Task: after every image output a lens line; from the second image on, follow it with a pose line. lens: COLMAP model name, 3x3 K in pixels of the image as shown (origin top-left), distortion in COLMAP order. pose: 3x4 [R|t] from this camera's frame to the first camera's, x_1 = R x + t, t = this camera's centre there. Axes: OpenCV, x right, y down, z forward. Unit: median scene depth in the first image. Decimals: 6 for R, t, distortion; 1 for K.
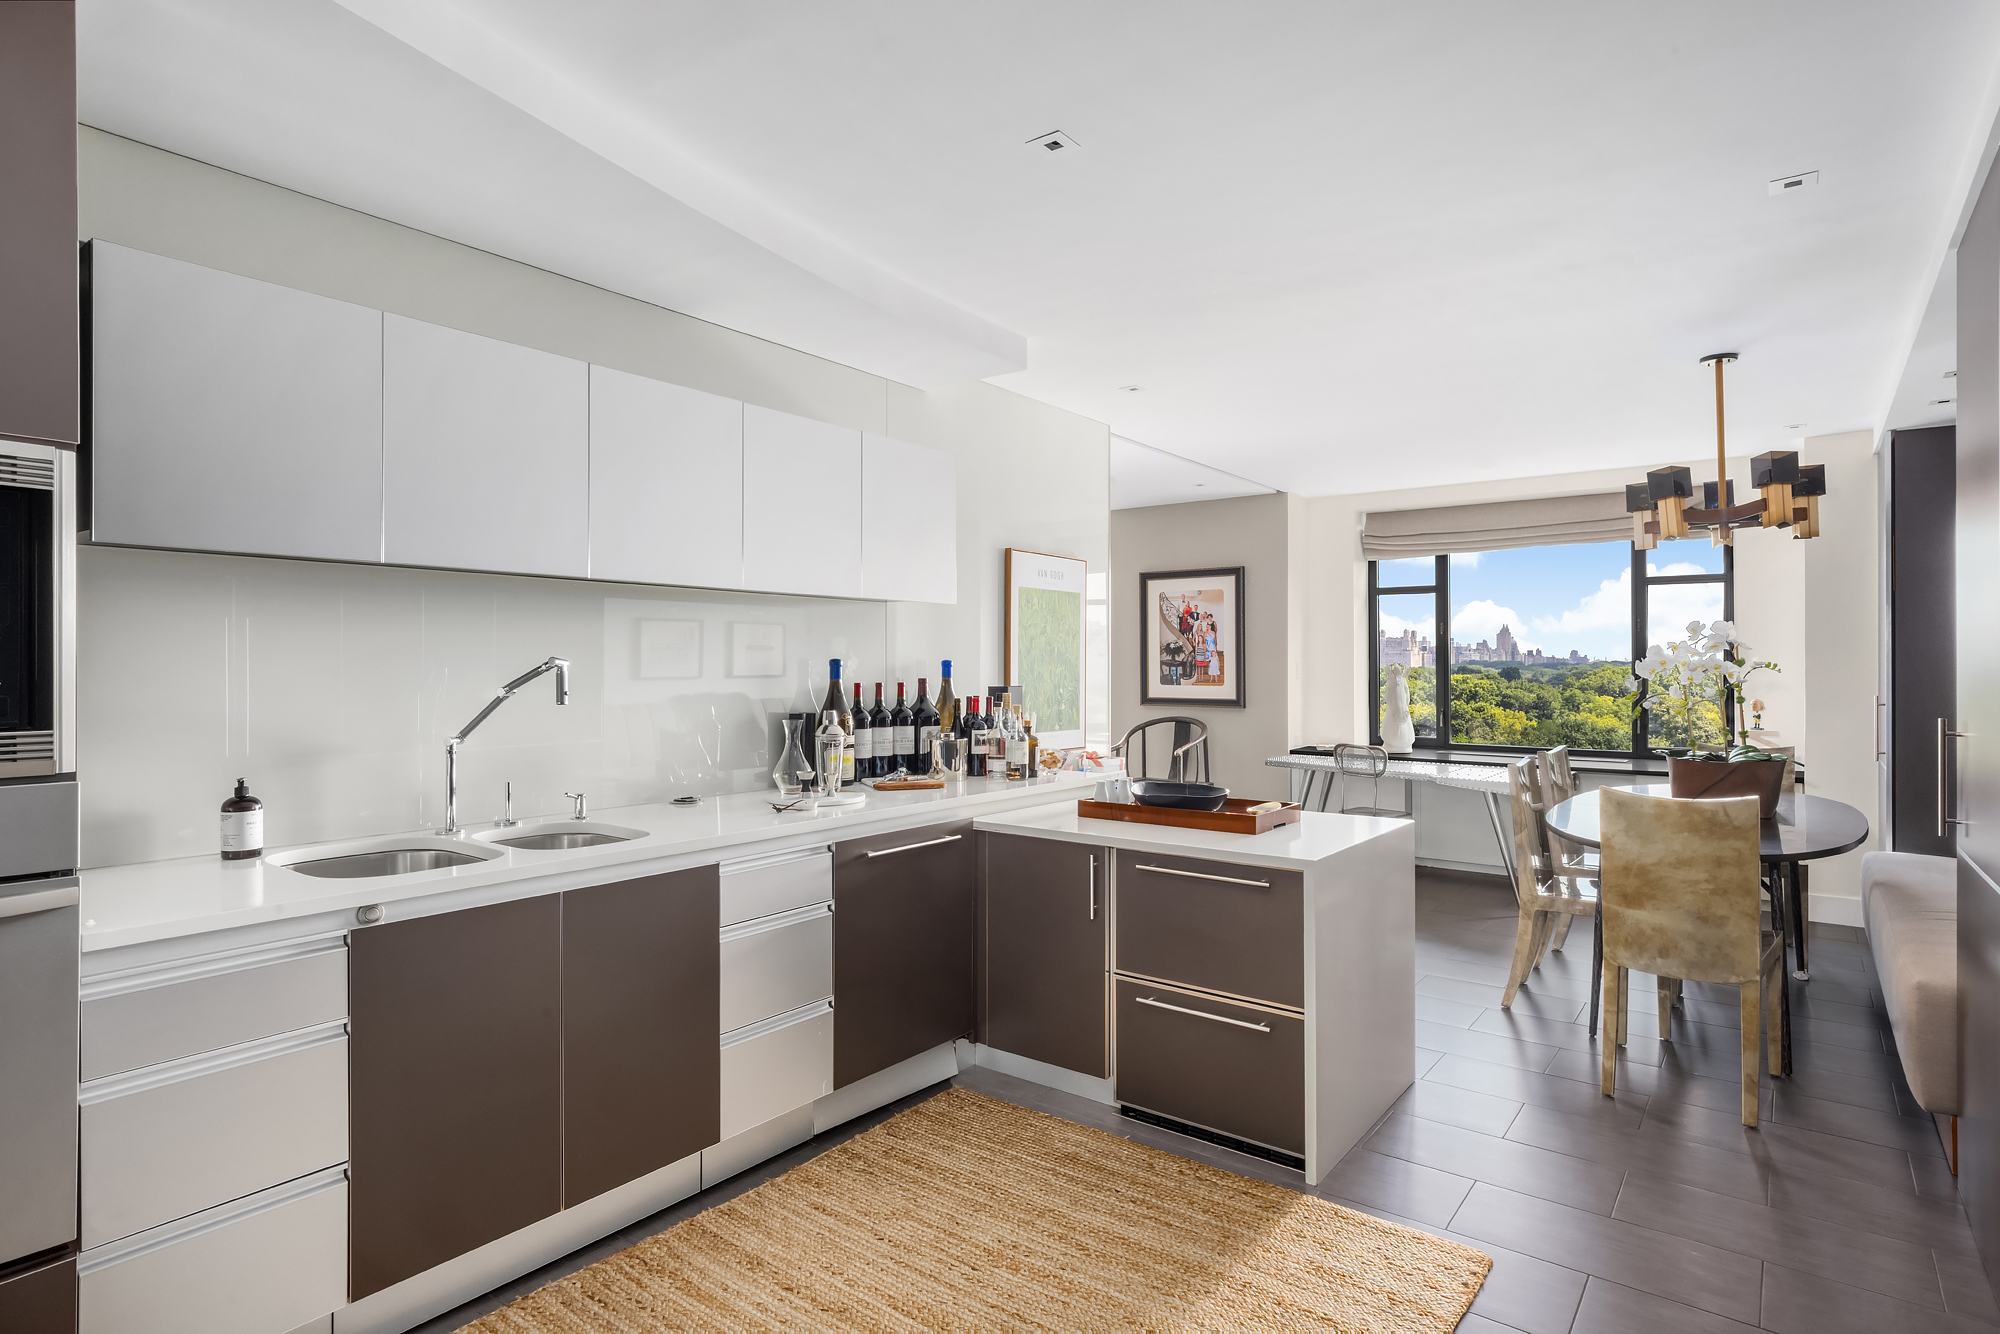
lens RADIAL K [[1051.8, 0, 997.9], [0, 1051.8, 672.3], [0, 0, 1]] dist [0.001416, 0.000253]
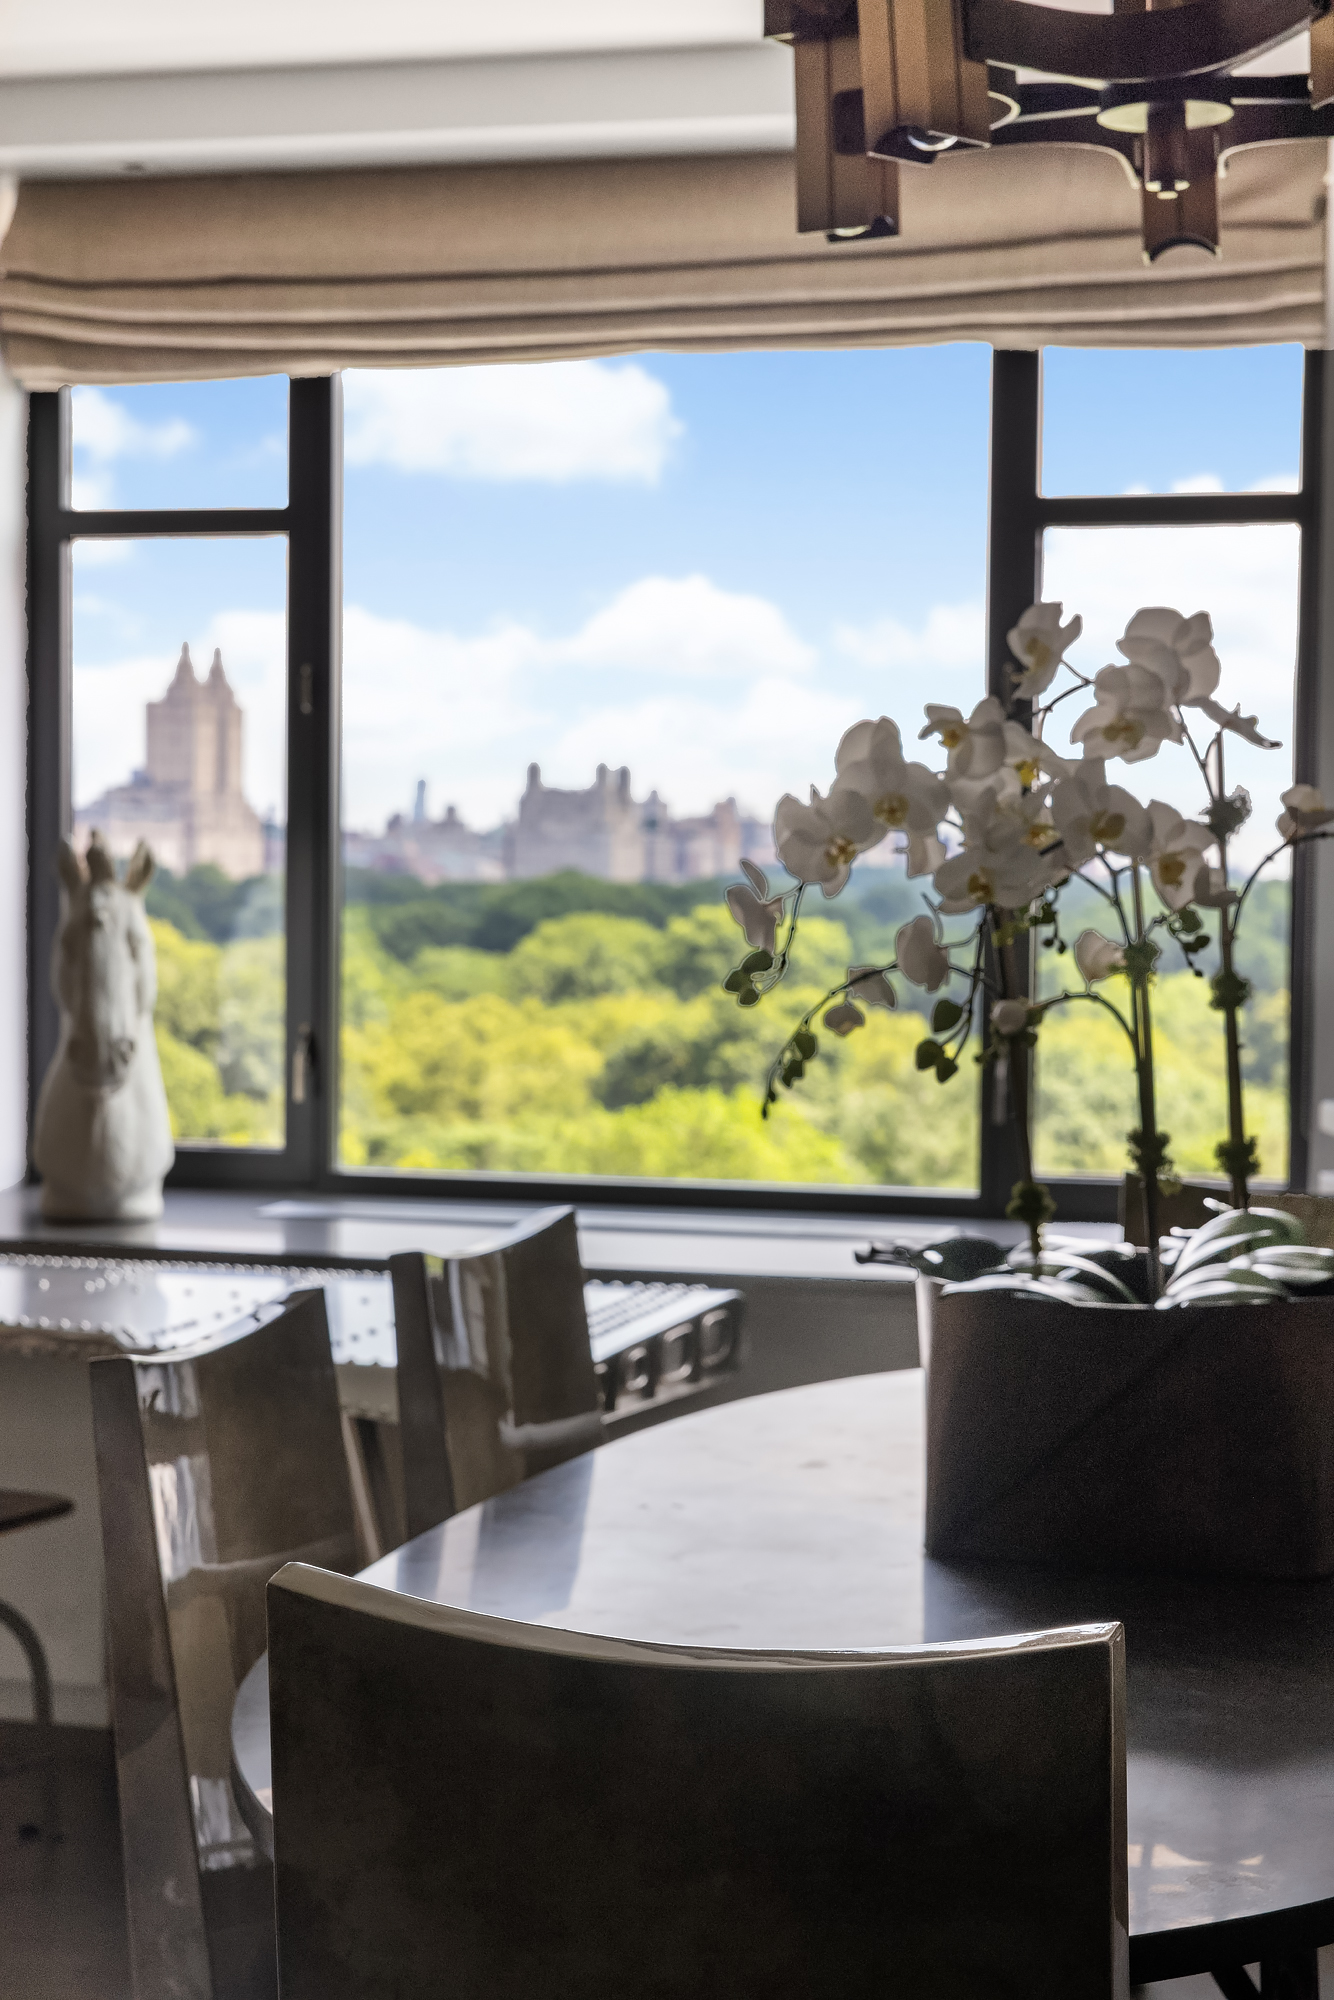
lens RADIAL K [[3489.1, 0, 667.2], [0, 3489.1, 998.0], [0, 0, 1]] dist [-0.002059, 0.000000]
pose [[0.925130, 0.002731, 0.379641, 0.199694], [-0.014756, 0.999477, 0.028769, 0.005229], [-0.379364, -0.032217, 0.924686, 0.238007]]
